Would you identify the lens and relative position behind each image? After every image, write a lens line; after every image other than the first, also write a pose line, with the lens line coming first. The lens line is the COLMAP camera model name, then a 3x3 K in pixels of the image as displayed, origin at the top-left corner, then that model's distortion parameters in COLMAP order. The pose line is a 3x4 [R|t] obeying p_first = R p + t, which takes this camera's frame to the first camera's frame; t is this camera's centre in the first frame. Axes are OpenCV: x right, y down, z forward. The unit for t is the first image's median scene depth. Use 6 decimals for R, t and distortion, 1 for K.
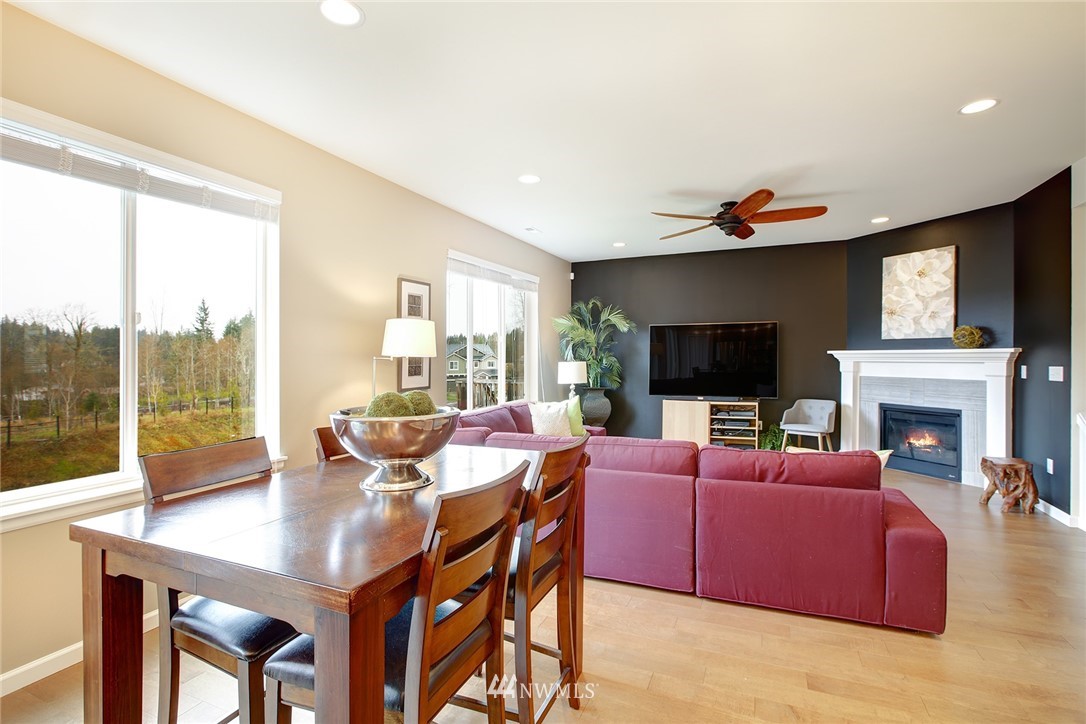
lens RADIAL K [[502.6, 0, 555.3], [0, 502.6, 354.3], [0, 0, 1]] dist [-0.013359, 0.000122]
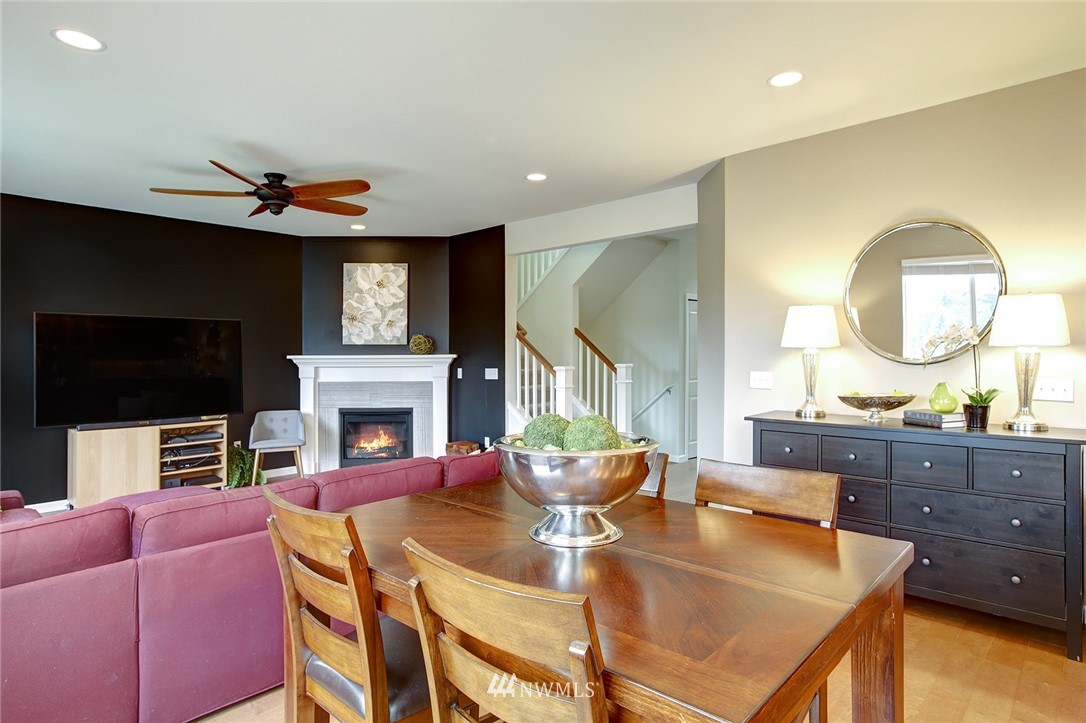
lens RADIAL K [[607.8, 0, 543.0], [0, 607.8, 361.5], [0, 0, 1]] dist [-0.005654, 0.041329]
pose [[0.349388, -0.007482, 0.936948, -0.369634], [-0.000339, 0.999967, 0.008112, -0.006033], [-0.936978, -0.003151, 0.349374, 0.210206]]
